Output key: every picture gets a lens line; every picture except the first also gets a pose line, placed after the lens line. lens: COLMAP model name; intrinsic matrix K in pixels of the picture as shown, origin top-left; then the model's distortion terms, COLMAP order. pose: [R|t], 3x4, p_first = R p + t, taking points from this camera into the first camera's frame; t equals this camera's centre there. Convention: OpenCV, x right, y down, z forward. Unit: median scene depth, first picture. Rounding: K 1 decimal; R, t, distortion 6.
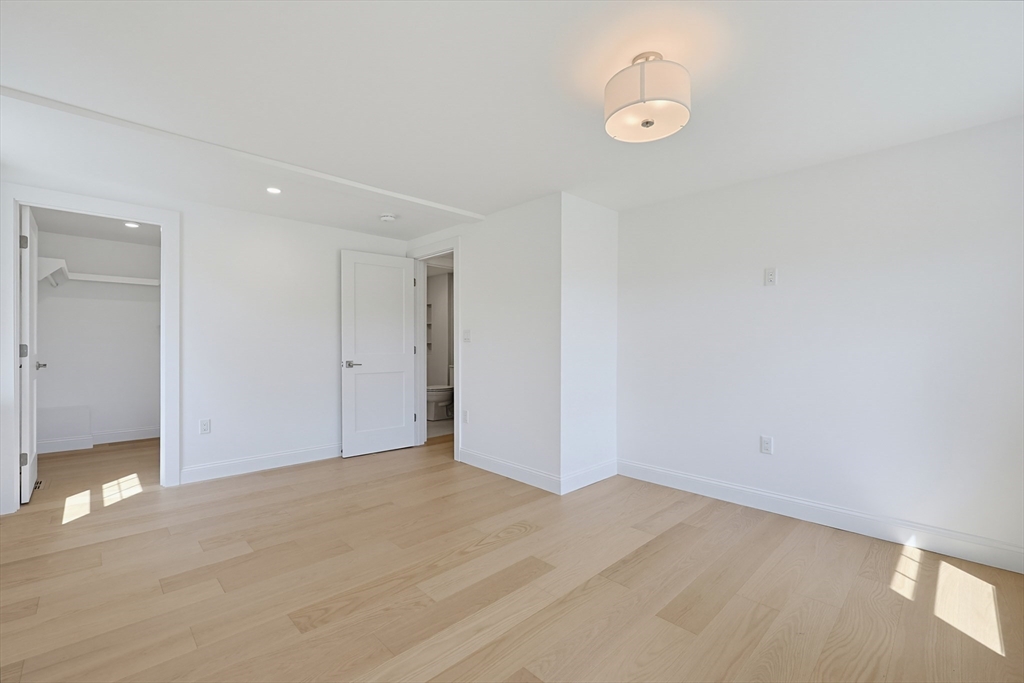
lens RADIAL K [[427.5, 0, 512.0], [0, 427.5, 341.5], [0, 0, 1]] dist [0.000205, 0.000098]
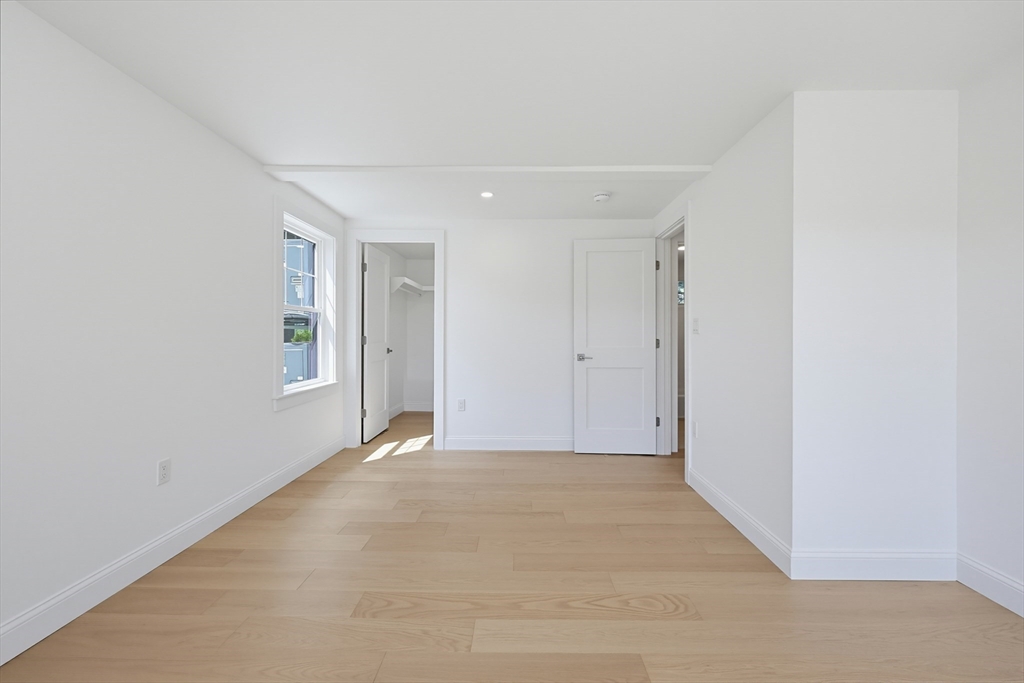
lens RADIAL K [[429.6, 0, 512.9], [0, 429.6, 335.3], [0, 0, 1]] dist [0.001412, 0.000264]
pose [[0.721007, -0.001196, -0.692926, 0.232571], [0.001224, 0.999999, -0.000453, 0.004061], [0.692926, -0.000522, 0.721008, 0.242958]]
